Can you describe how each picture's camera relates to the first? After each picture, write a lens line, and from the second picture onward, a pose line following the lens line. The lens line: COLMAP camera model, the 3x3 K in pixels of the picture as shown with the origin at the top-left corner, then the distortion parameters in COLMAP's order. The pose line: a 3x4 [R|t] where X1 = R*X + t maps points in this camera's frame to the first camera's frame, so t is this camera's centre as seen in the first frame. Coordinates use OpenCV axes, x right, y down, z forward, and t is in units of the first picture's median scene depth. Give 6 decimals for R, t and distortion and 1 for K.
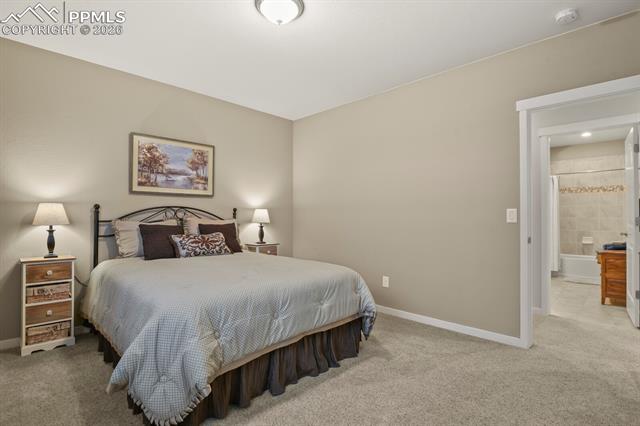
lens RADIAL K [[315.8, 0, 320.1], [0, 315.8, 217.3], [0, 0, 1]] dist [-0.015148, -0.002404]
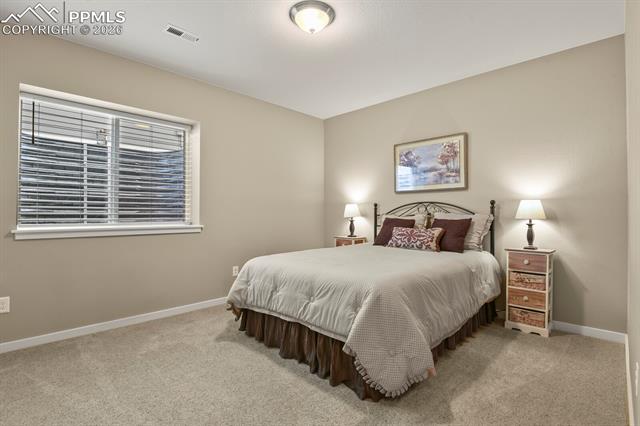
lens RADIAL K [[315.8, 0, 318.6], [0, 315.8, 206.9], [0, 0, 1]] dist [-0.015148, -0.002404]
pose [[-0.012154, -0.020531, -0.999715, 0.625875], [0.000788, 0.999789, -0.020542, 0.004244], [0.999926, -0.001038, -0.012135, 0.658518]]
